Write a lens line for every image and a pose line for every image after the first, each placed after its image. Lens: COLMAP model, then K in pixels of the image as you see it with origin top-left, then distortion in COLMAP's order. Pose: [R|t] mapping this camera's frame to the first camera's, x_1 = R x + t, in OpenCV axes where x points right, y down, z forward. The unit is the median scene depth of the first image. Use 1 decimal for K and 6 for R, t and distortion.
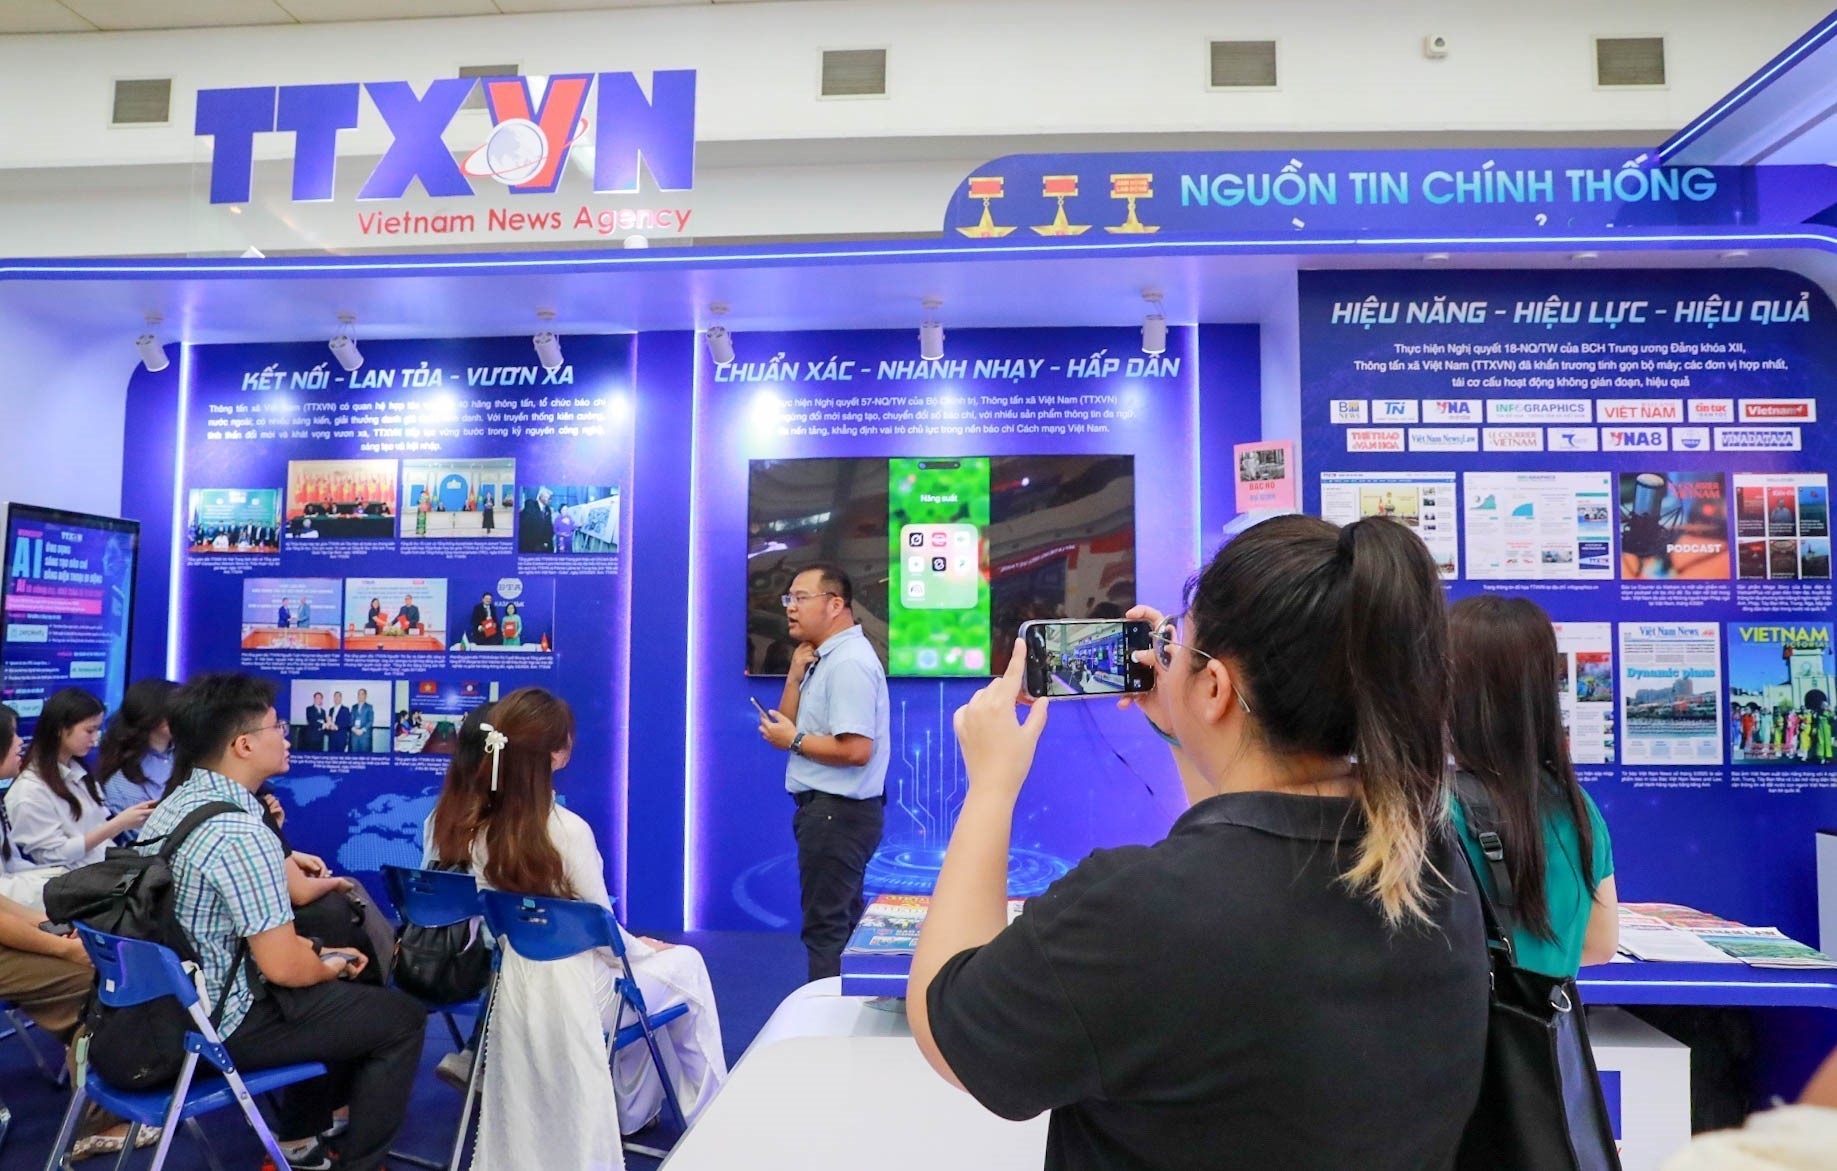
lens RADIAL K [[1327.8, 0, 918.0], [0, 1327.8, 575.1], [0, 0, 1]] dist [-0.067262, 0.025365]
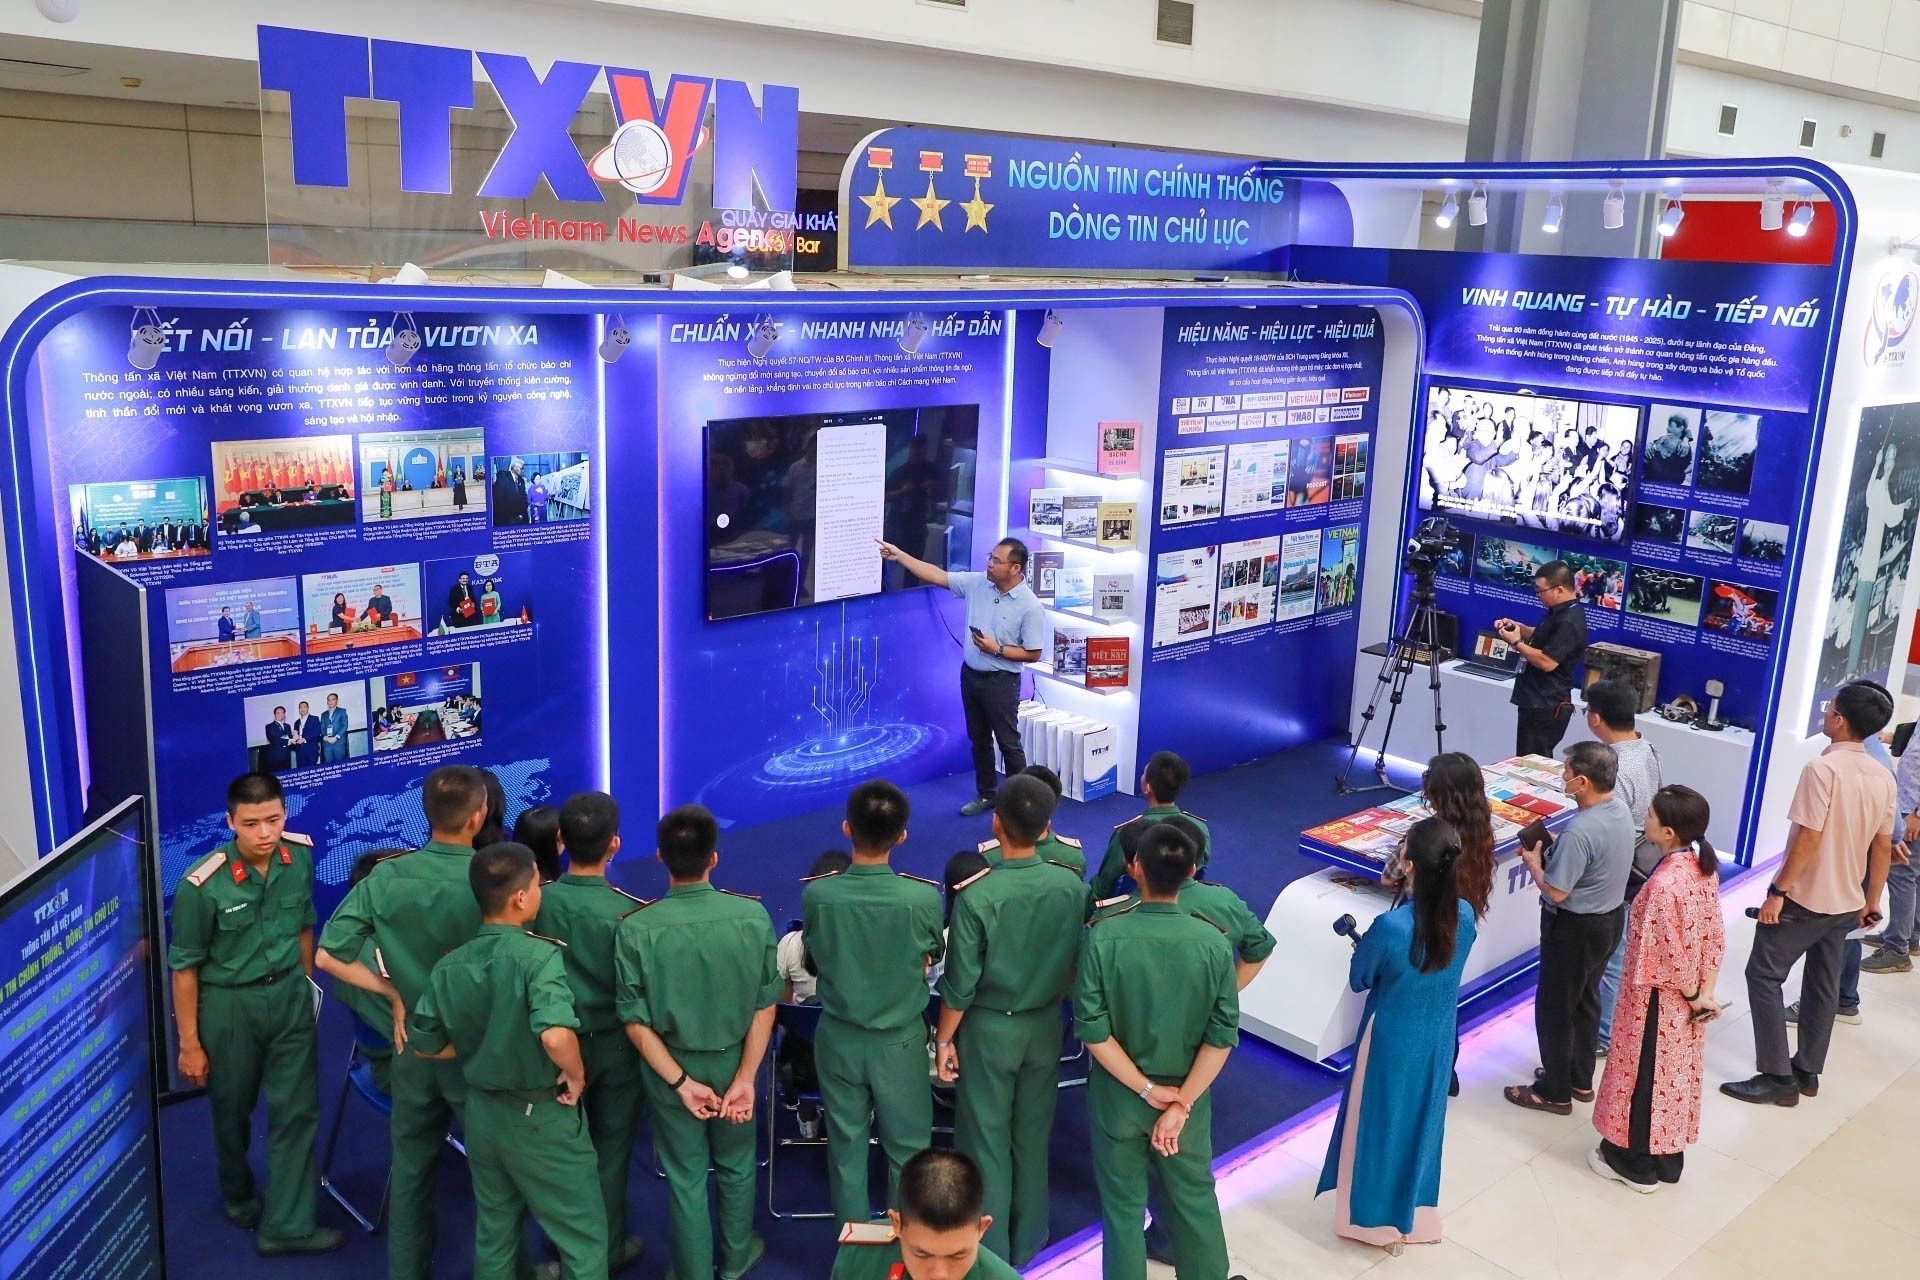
lens RADIAL K [[1681.1, 0, 962.8], [0, 1681.1, 629.6], [0, 0, 1]] dist [0.023446, 0.002670]
pose [[0.681139, -0.155028, 0.715553, -0.961426], [-0.078557, 0.956209, 0.281945, -0.318266], [-0.727928, -0.248255, 0.639133, -0.038791]]
